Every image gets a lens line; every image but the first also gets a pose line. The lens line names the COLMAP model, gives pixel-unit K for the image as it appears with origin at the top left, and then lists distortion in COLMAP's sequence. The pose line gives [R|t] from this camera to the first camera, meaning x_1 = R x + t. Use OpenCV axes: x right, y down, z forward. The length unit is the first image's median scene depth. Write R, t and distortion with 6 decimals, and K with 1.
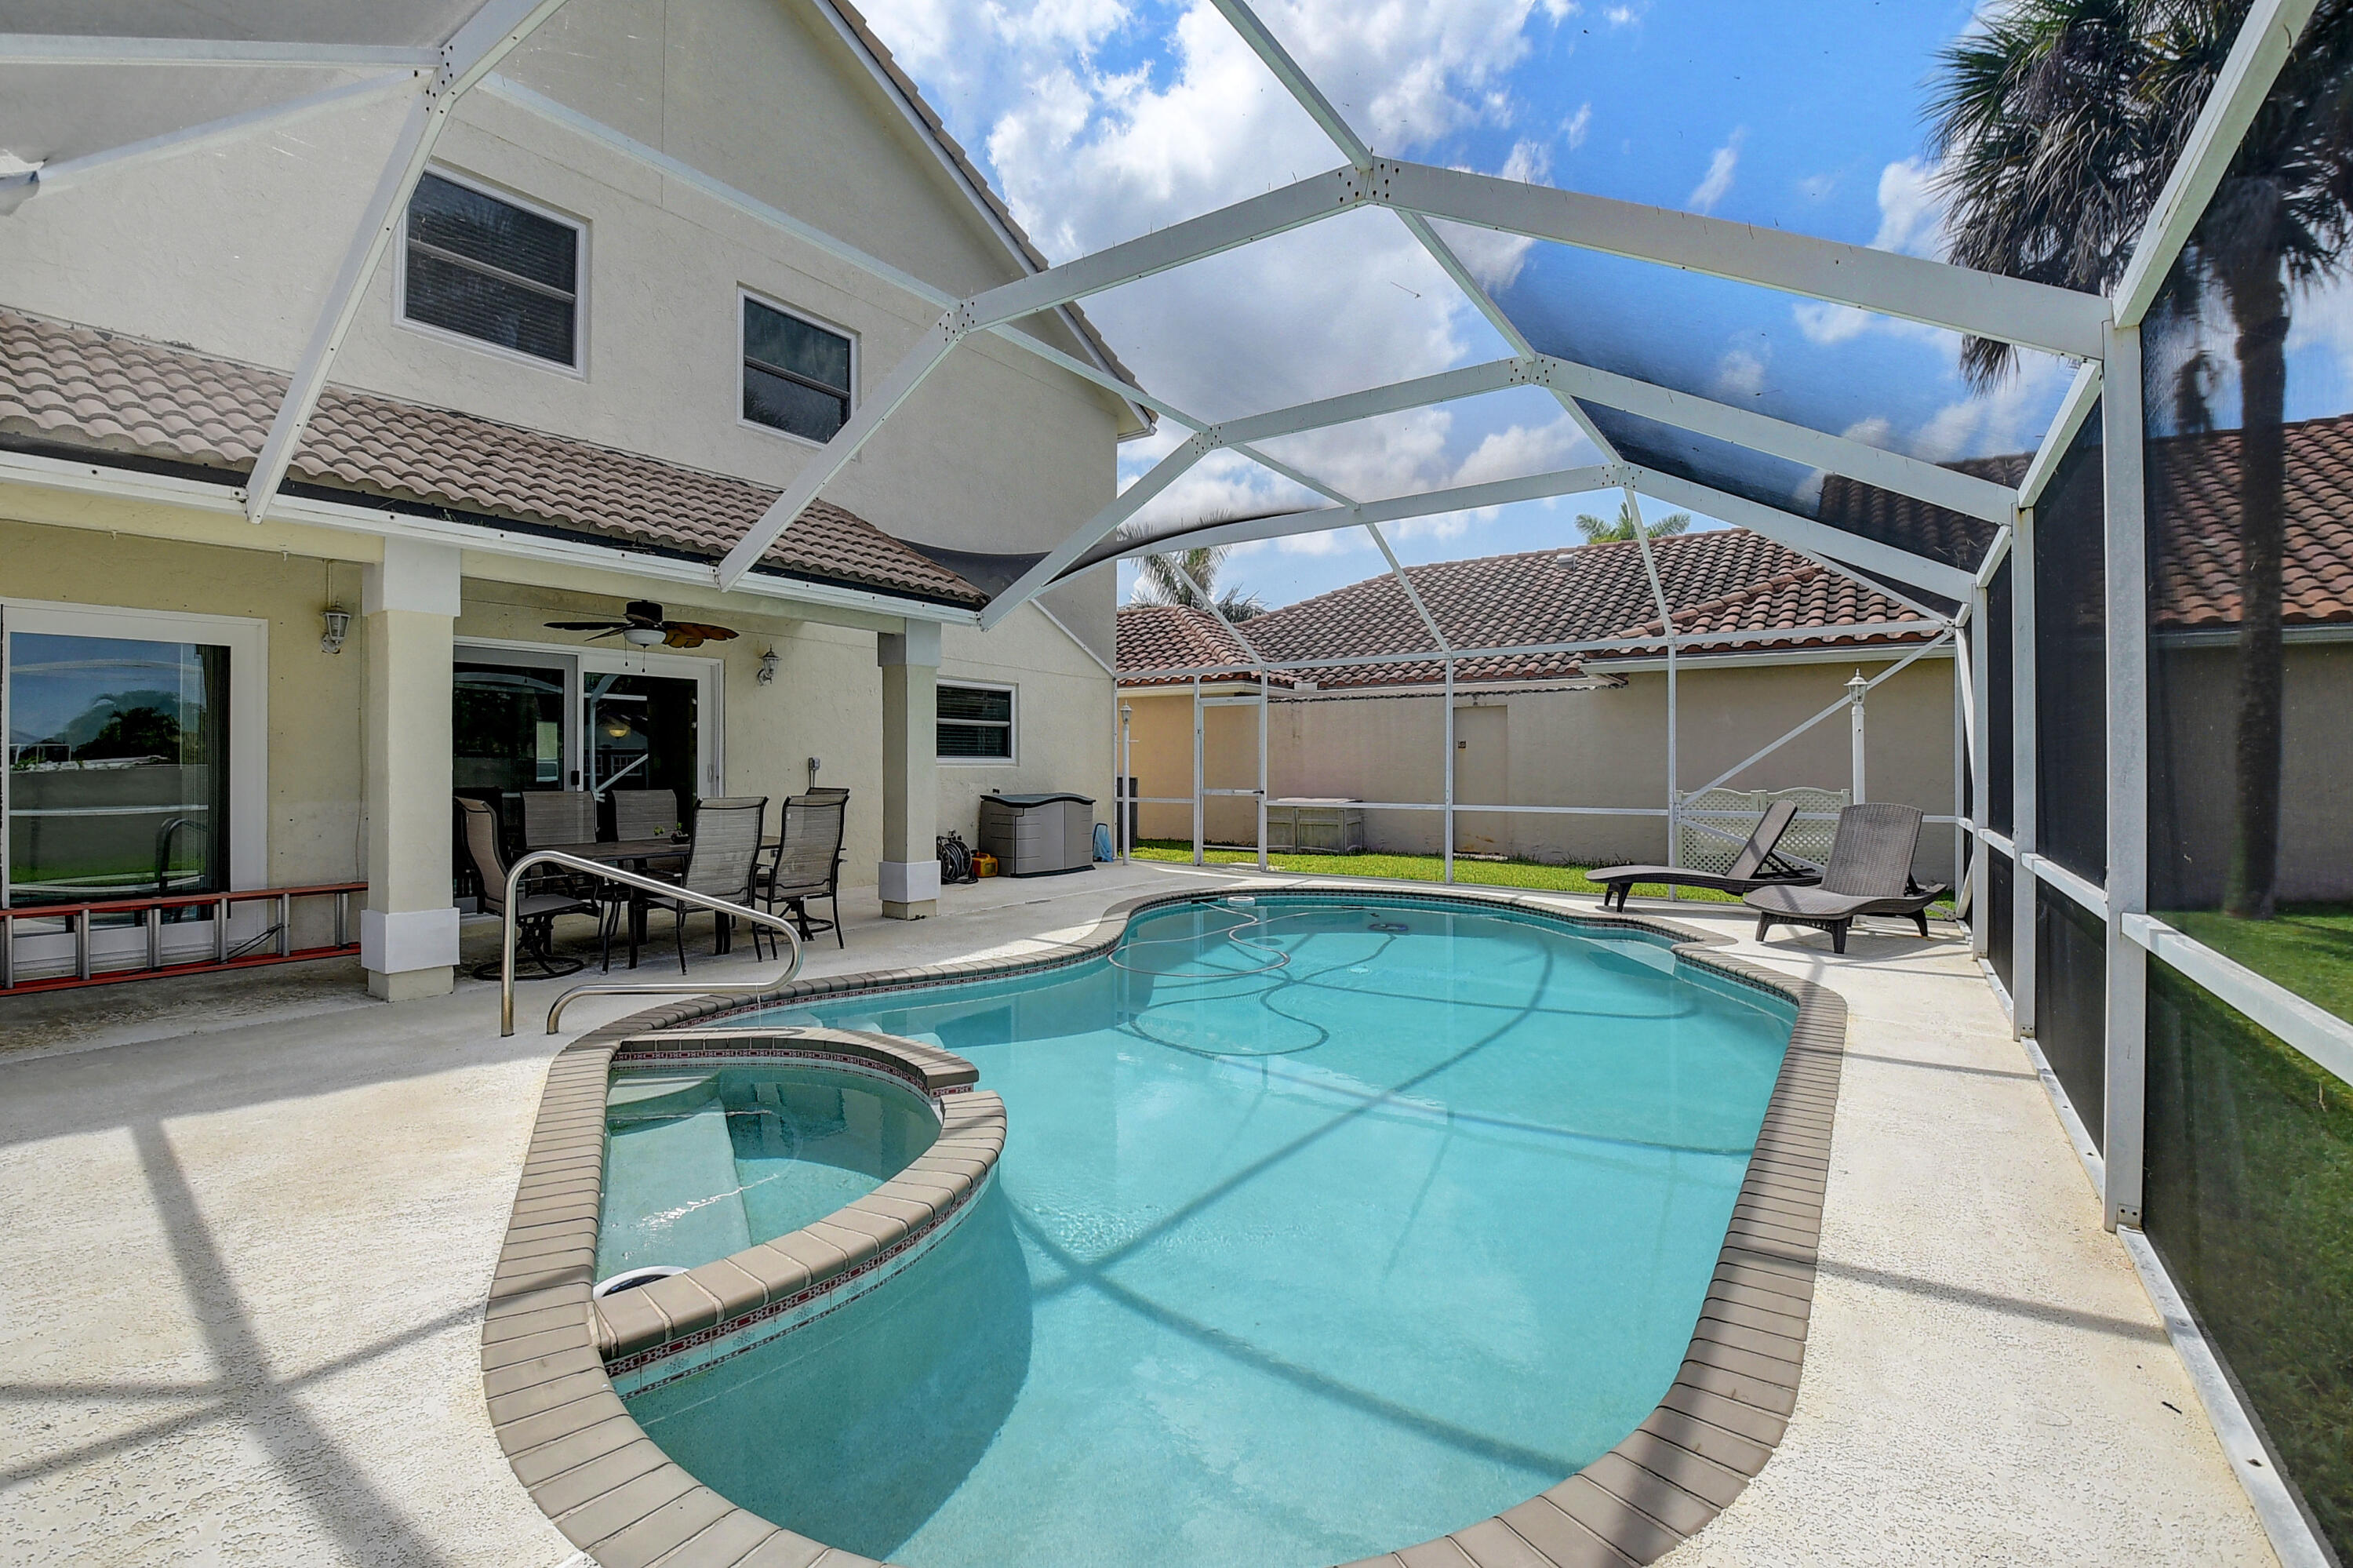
lens RADIAL K [[1033.1, 0, 1175.6], [0, 1033.1, 761.5], [0, 0, 1]] dist [0.002327, -0.026301]
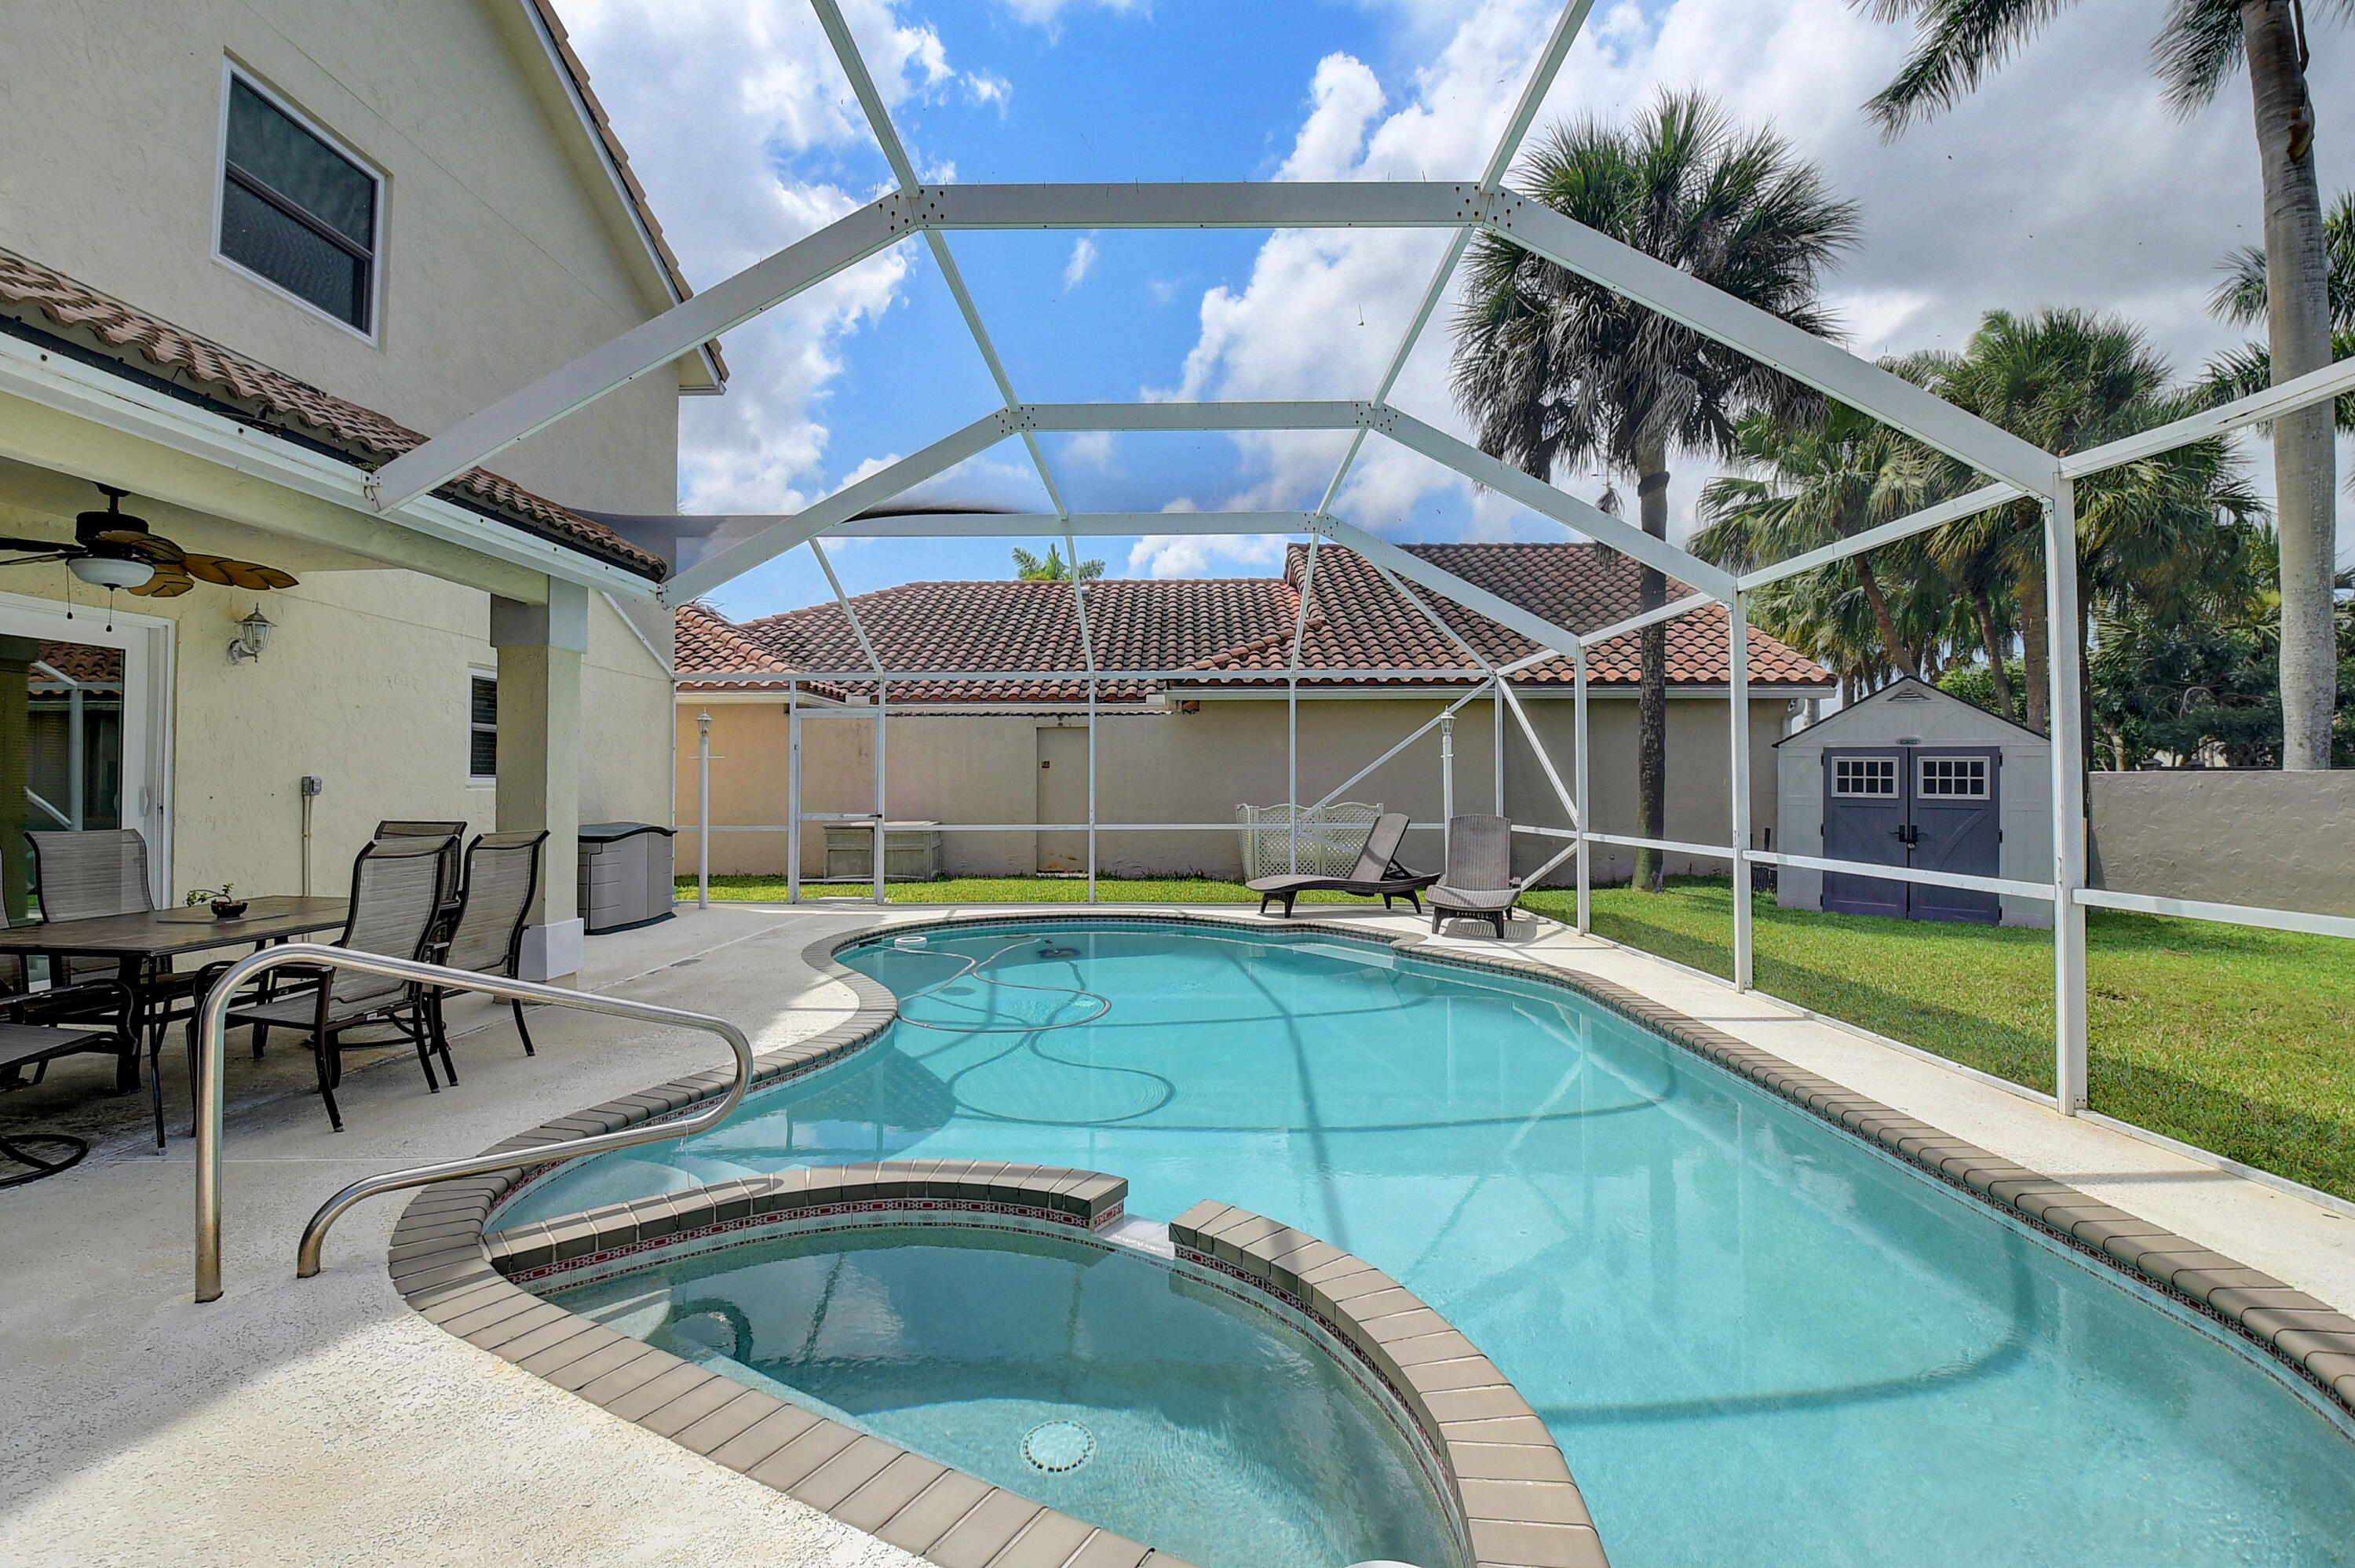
lens RADIAL K [[1021.7, 0, 1176.5], [0, 1021.7, 764.0], [0, 0, 1]] dist [0.001480, -0.030667]
pose [[0.828692, 0.008167, 0.559645, -0.239261], [0.002478, 0.999830, -0.018259, 0.001715], [-0.559699, 0.016518, 0.828531, 0.142856]]
